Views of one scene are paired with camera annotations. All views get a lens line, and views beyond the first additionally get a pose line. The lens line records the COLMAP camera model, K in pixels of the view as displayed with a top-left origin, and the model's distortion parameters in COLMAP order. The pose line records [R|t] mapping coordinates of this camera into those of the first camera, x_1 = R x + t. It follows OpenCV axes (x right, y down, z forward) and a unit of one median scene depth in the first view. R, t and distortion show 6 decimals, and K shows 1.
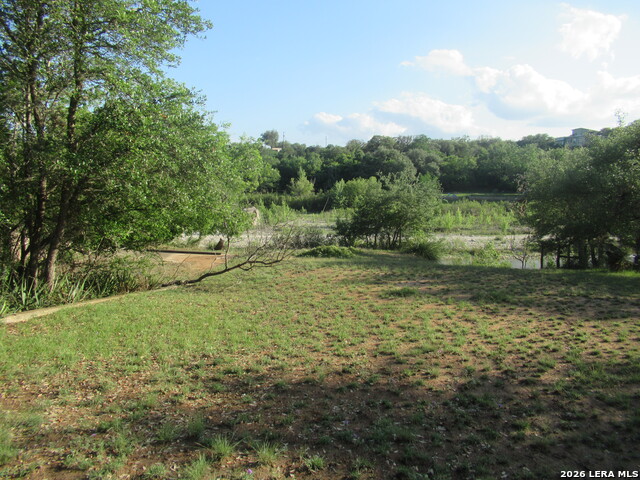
lens RADIAL K [[450.5, 0, 315.2], [0, 450.5, 241.0], [0, 0, 1]] dist [-0.042035, 0.000755]
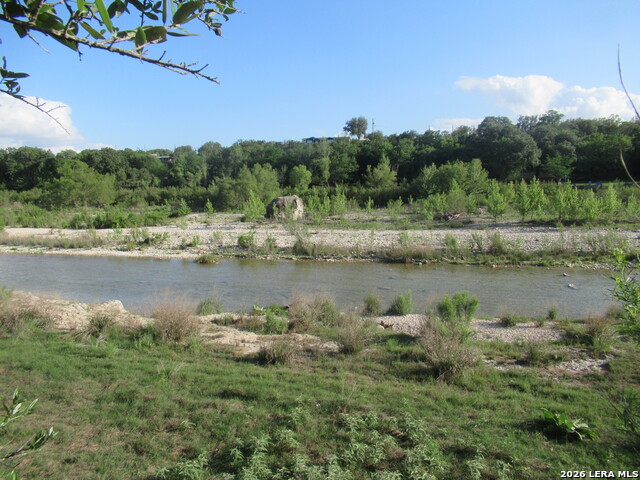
lens RADIAL K [[450.5, 0, 321.0], [0, 450.5, 241.7], [0, 0, 1]] dist [-0.042035, 0.000755]
pose [[0.967632, 0.009653, -0.252180, 0.145270], [-0.016057, 0.999598, -0.023352, 0.026143], [0.251854, 0.026645, 0.967398, 0.498110]]
